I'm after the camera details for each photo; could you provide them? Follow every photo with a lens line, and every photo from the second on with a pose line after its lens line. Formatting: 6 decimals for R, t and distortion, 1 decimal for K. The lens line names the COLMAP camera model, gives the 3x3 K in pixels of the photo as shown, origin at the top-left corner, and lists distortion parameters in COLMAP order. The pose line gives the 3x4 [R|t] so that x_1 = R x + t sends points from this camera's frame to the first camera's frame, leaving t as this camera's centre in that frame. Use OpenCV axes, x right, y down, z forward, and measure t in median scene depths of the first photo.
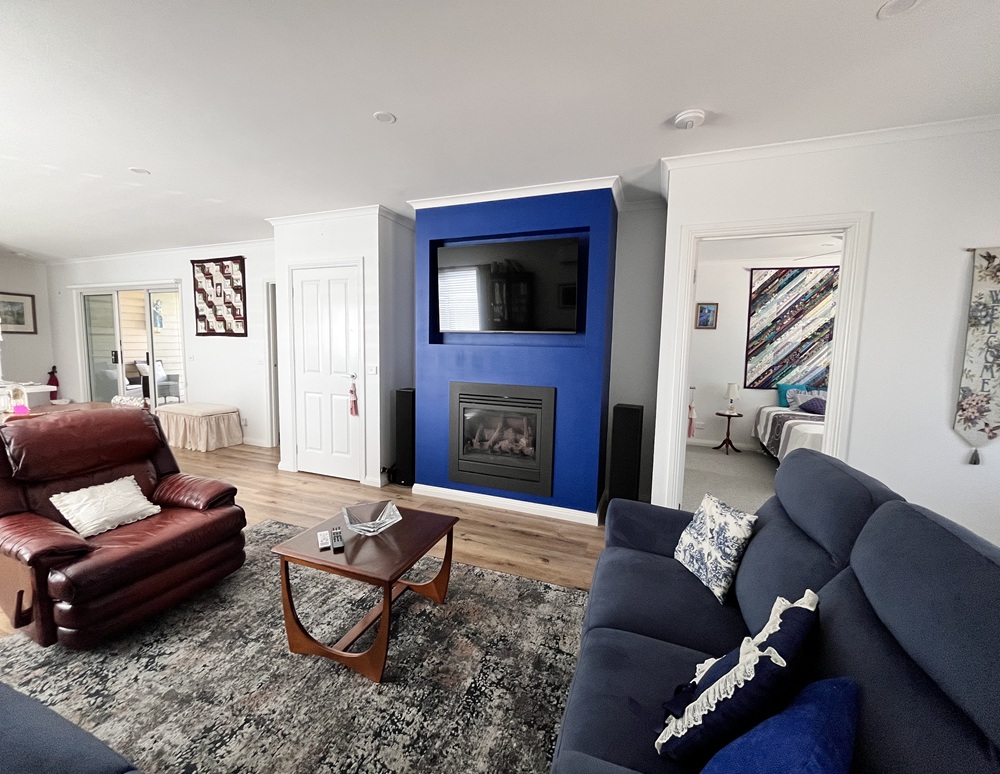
lens RADIAL K [[406.3, 0, 492.2], [0, 406.3, 379.9], [0, 0, 1]] dist [-0.002141, -0.000218]
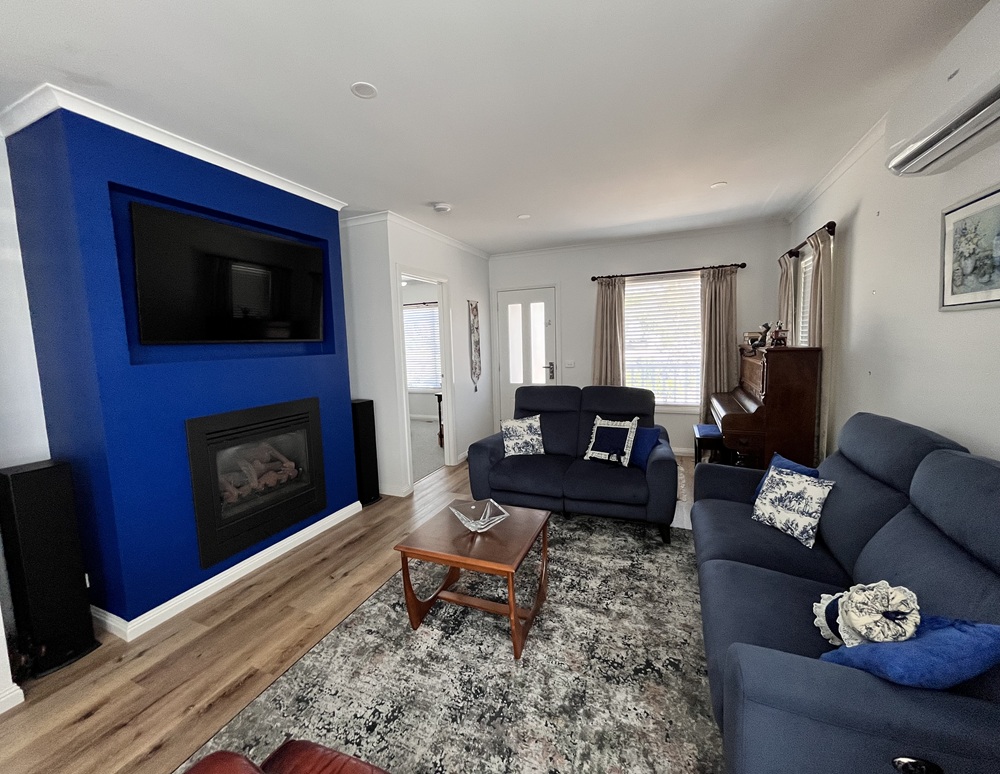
lens RADIAL K [[406.3, 0, 495.4], [0, 406.3, 385.2], [0, 0, 1]] dist [-0.002141, -0.000218]
pose [[0.029225, -0.131368, 0.990903, -0.839932], [0.126650, 0.983823, 0.126694, -0.084220], [-0.991517, 0.121795, 0.045390, 0.550960]]
